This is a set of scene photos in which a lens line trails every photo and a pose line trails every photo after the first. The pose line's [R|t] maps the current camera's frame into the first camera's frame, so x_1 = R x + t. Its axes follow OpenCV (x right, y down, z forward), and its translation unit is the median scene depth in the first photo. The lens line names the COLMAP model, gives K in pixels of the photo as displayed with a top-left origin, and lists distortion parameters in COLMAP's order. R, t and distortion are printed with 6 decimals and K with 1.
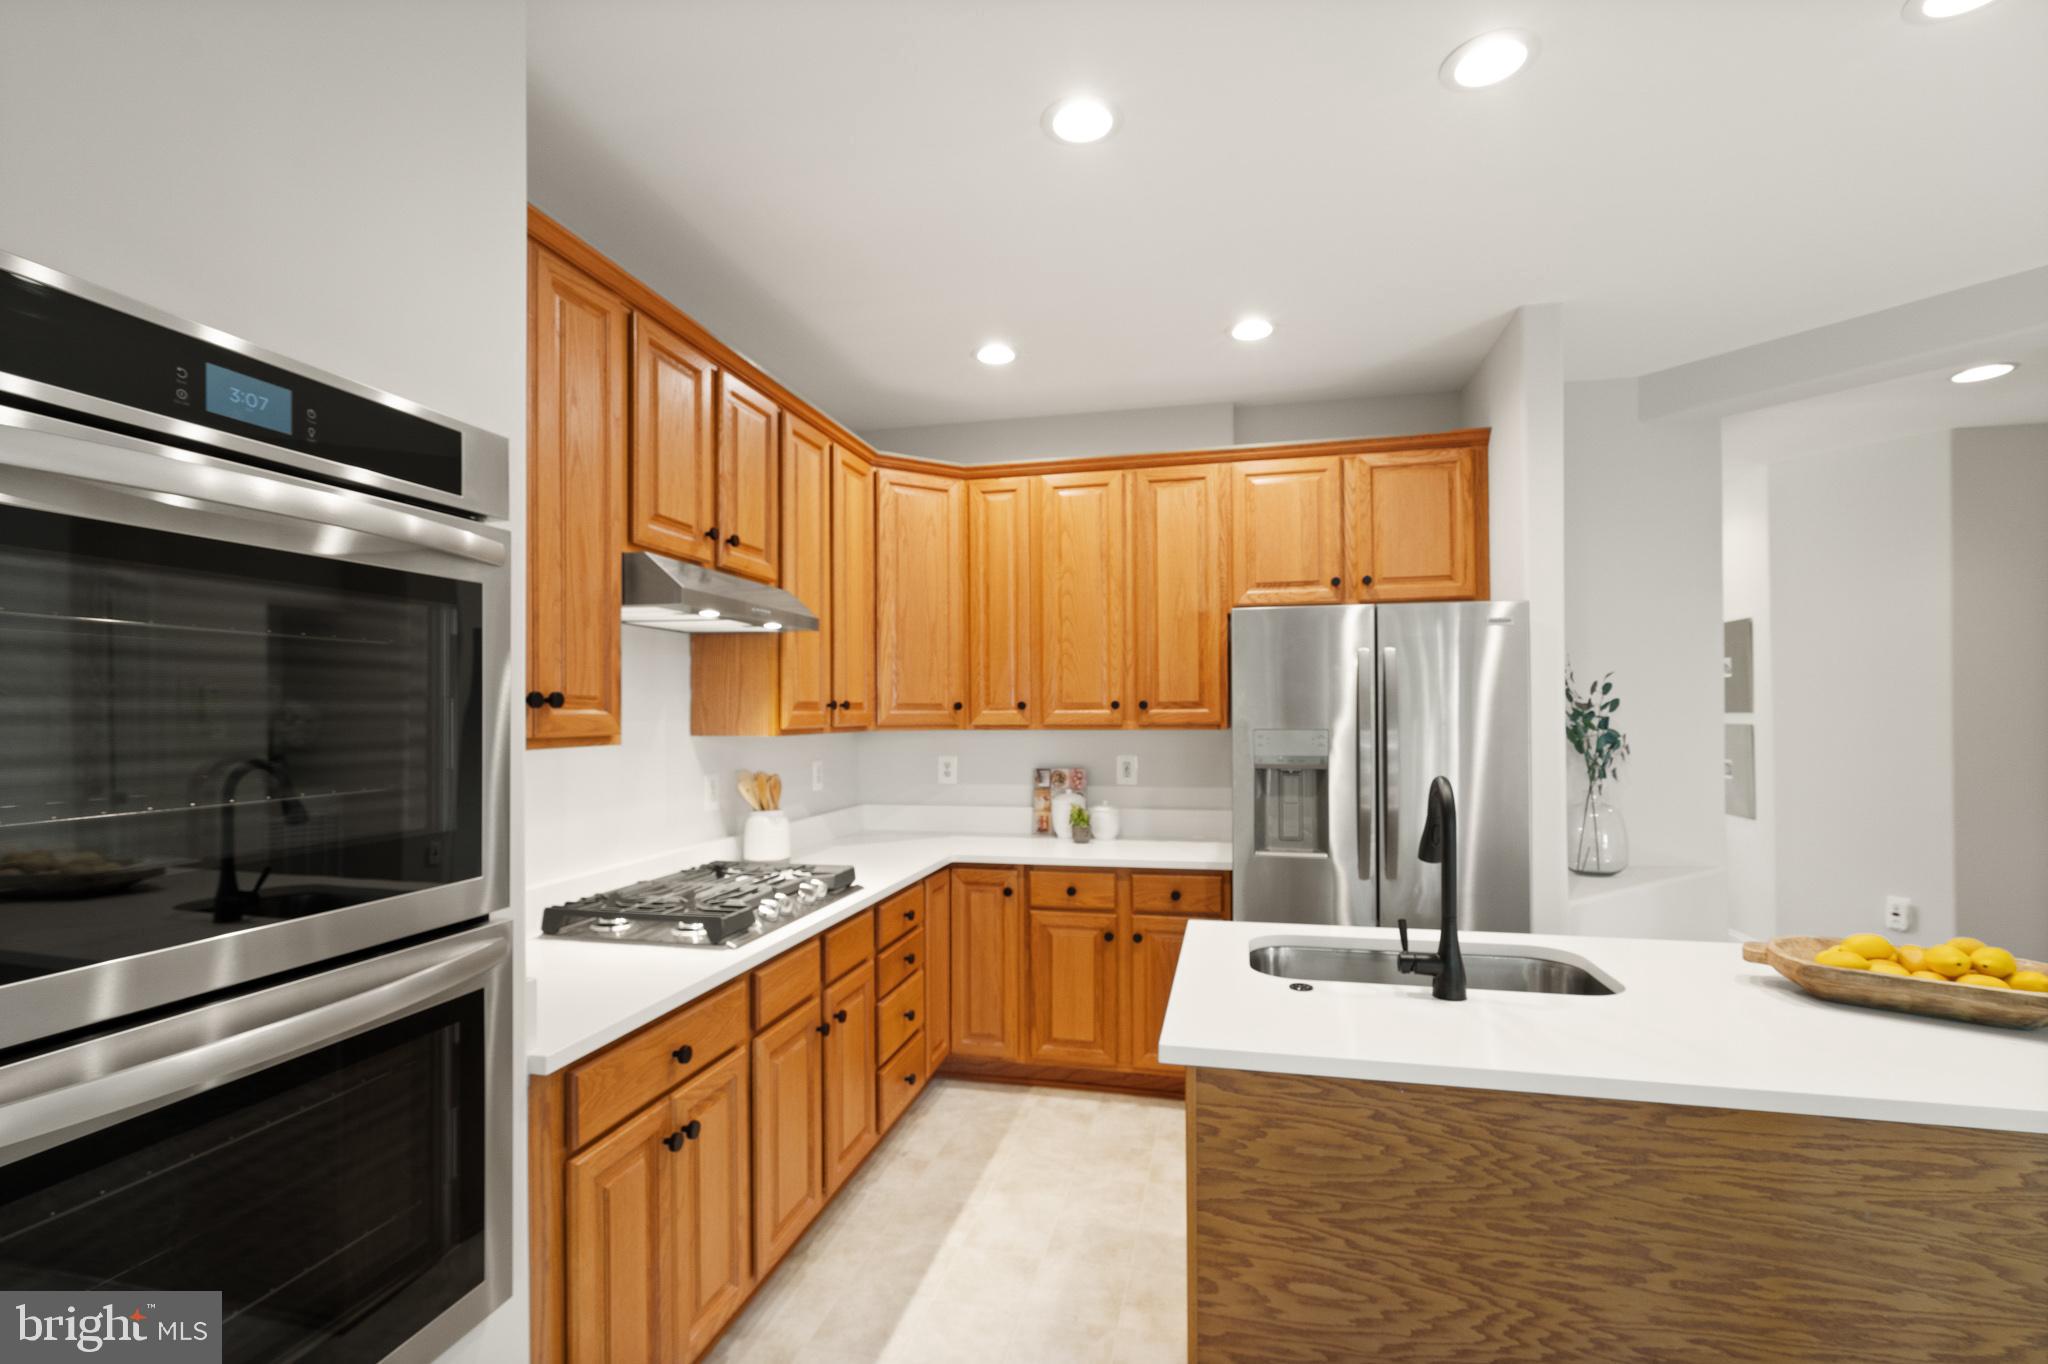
lens RADIAL K [[943.0, 0, 1017.4], [0, 943.0, 704.4], [0, 0, 1]] dist [-0.007567, 0.003951]
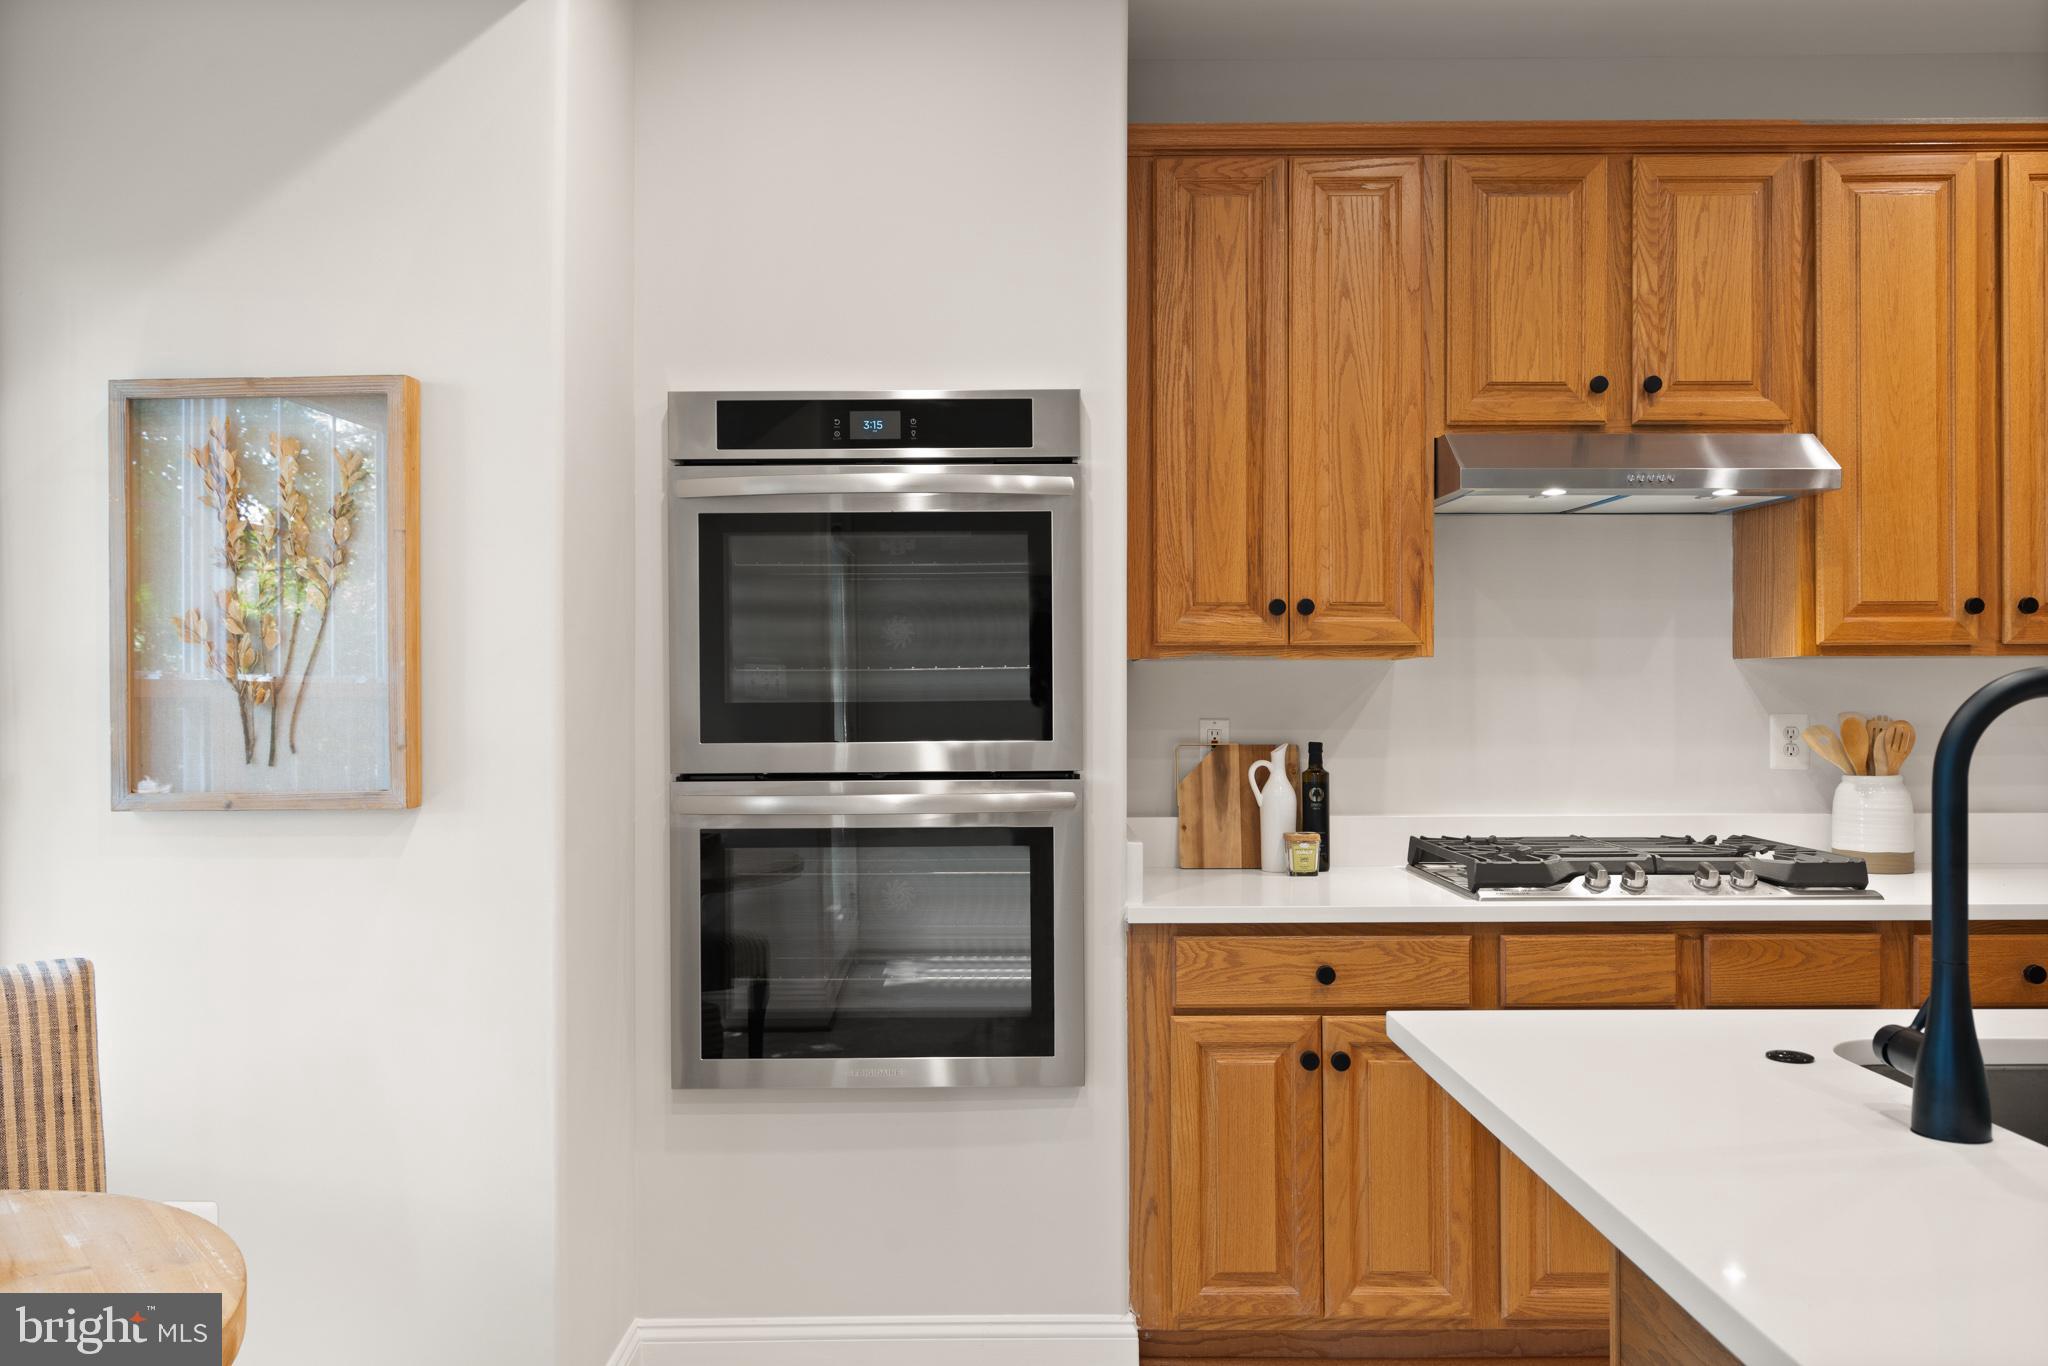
lens RADIAL K [[1473.9, 0, 1013.4], [0, 1473.9, 689.1], [0, 0, 1]] dist [0.011519, 0.001926]
pose [[0.225602, -0.002089, -0.974217, 0.860614], [0.010209, 0.999948, 0.000220, 0.070418], [0.974166, -0.009995, 0.225612, 0.311444]]
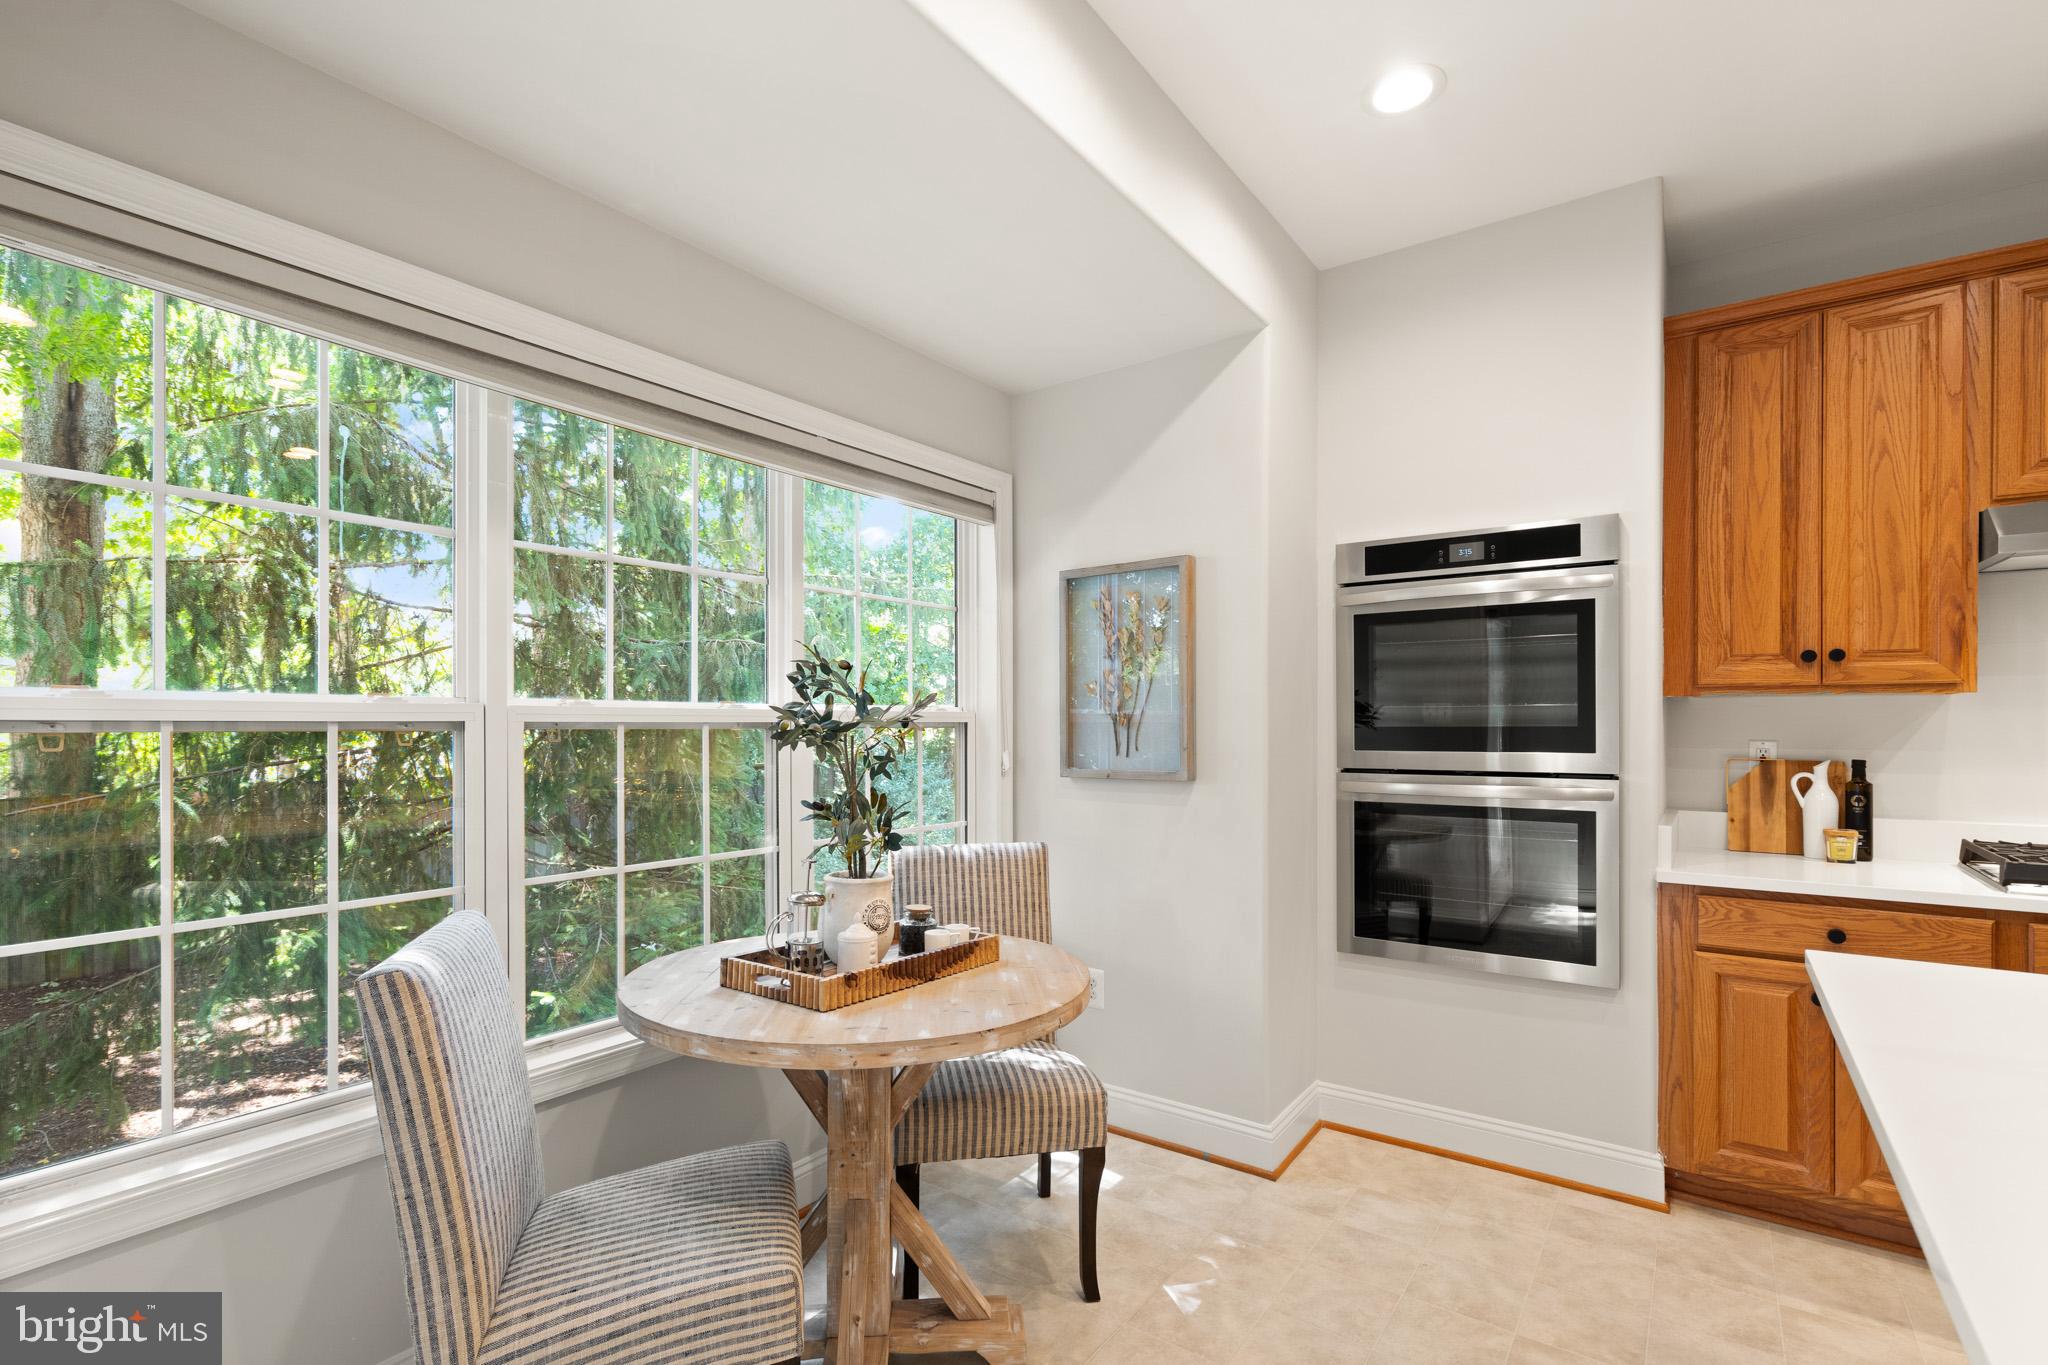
lens RADIAL K [[943.0, 0, 1021.7], [0, 943.0, 723.7], [0, 0, 1]] dist [-0.007567, 0.003951]
pose [[-0.383478, 0.004411, -0.923540, 1.015807], [0.008992, 0.999959, 0.001042, 0.069869], [0.923506, -0.007905, -0.383502, 0.413516]]
